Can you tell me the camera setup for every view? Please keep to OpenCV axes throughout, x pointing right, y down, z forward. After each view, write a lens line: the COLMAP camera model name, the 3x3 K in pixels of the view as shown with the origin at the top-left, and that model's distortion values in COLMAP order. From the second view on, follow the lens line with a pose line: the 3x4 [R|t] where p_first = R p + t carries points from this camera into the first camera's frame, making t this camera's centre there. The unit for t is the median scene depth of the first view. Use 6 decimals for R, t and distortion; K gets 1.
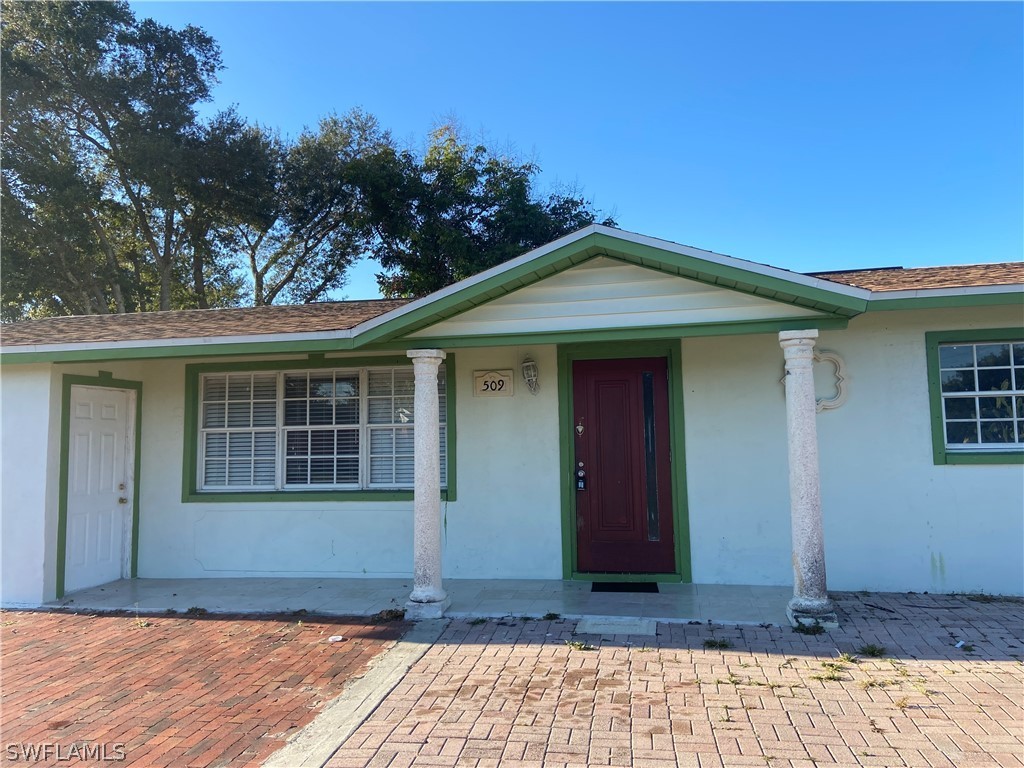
lens RADIAL K [[783.2, 0, 512.0], [0, 783.2, 384.0], [0, 0, 1]] dist [0.127109, -0.164951]
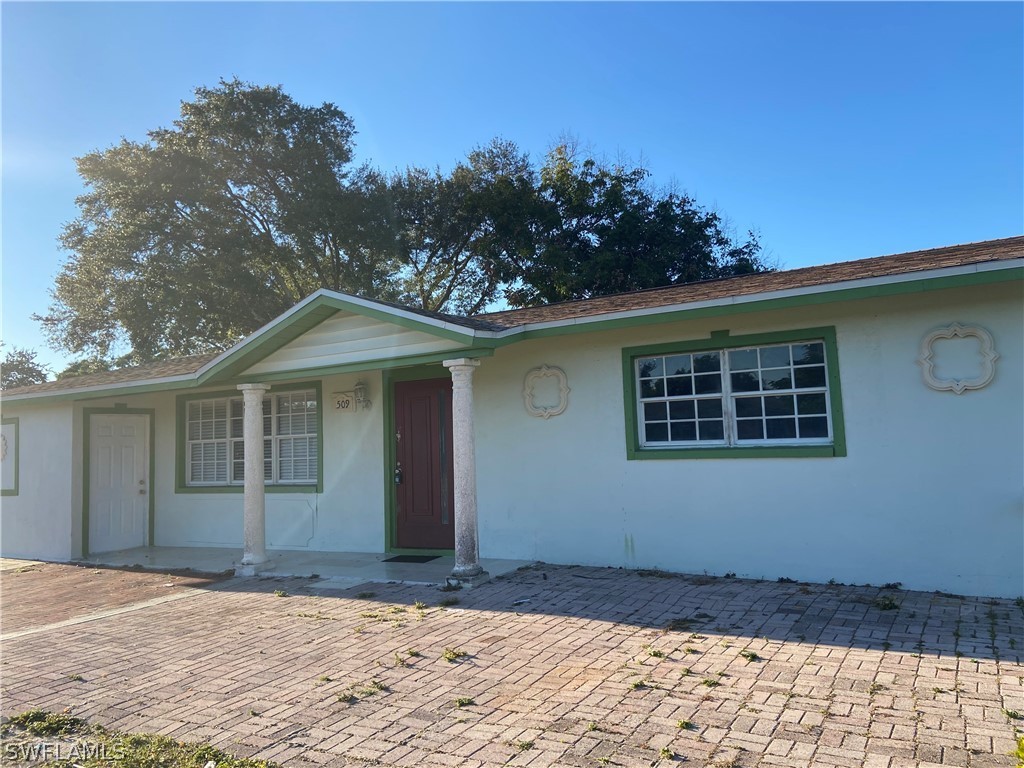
lens RADIAL K [[778.6, 0, 506.9], [0, 778.6, 389.4], [0, 0, 1]] dist [0.127526, -0.211280]
pose [[0.940632, -0.043386, -0.336643, 0.649721], [0.048396, 0.998807, 0.006502, -0.017217], [0.335959, -0.022408, 0.941610, -0.126656]]
